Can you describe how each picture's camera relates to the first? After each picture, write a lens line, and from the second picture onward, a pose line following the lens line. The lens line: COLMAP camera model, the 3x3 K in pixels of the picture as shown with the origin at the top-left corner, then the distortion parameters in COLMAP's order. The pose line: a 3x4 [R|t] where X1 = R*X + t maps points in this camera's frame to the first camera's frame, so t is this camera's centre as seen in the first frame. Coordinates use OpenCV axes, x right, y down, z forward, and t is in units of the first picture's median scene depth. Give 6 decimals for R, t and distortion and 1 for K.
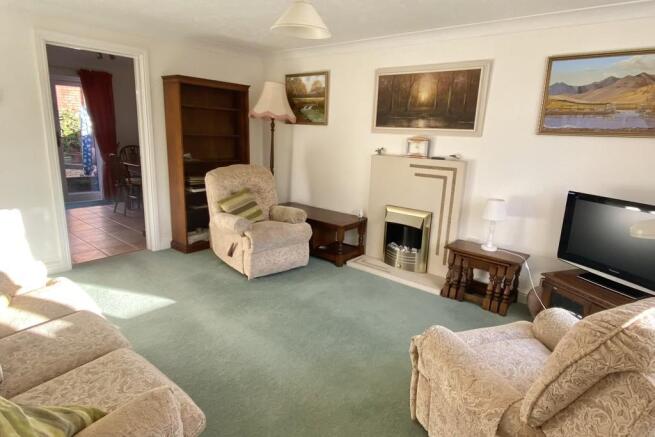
lens RADIAL K [[367.0, 0, 327.4], [0, 367.0, 207.5], [0, 0, 1]] dist [0.015313, -0.001727]
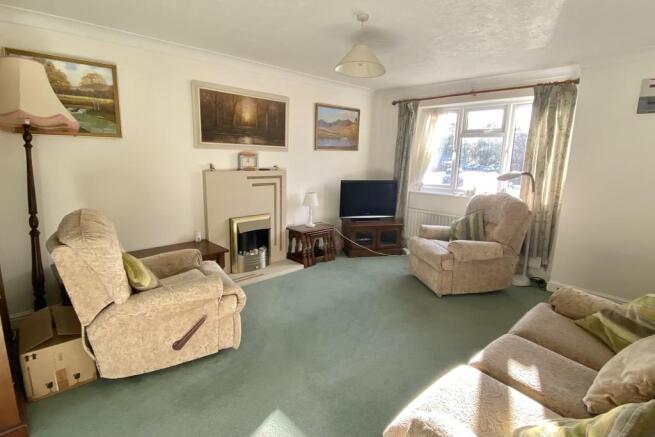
lens RADIAL K [[333.7, 0, 323.5], [0, 333.7, 208.4], [0, 0, 1]] dist [0.050703, -0.061226]
pose [[0.129012, -0.200253, 0.971213, -0.780559], [0.177822, 0.968194, 0.176009, -0.168122], [-0.975569, 0.149995, 0.160518, 0.644551]]
